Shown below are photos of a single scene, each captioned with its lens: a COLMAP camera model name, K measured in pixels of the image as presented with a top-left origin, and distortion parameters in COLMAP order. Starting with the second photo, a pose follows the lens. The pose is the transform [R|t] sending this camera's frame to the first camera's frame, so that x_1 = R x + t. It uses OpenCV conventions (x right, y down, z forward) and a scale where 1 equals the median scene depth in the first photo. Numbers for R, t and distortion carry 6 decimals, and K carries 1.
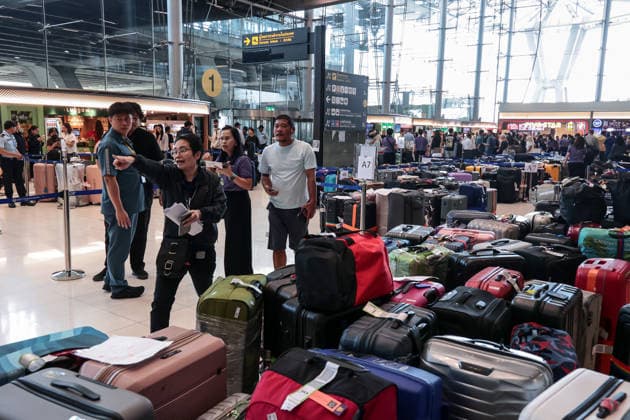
lens RADIAL K [[526.9, 0, 315.0], [0, 526.9, 210.0], [0, 0, 1]] dist [0.008060, 0.016592]
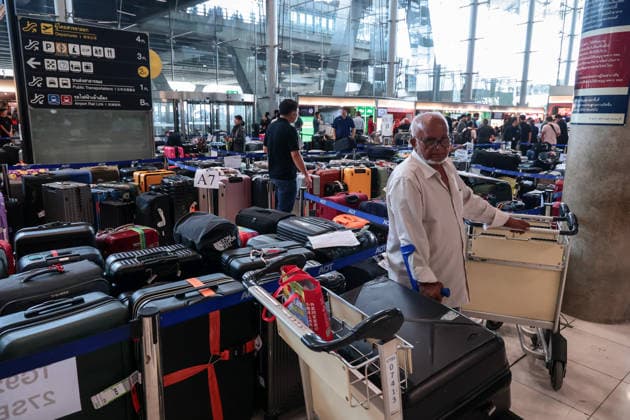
lens RADIAL K [[439.0, 0, 330.6], [0, 439.0, 204.6], [0, 0, 1]] dist [0.005717, -0.001926]
pose [[0.973717, 0.040527, -0.224127, 0.274403], [-0.030682, 0.998412, 0.047236, -0.035036], [0.225685, -0.039118, 0.973415, 0.275895]]
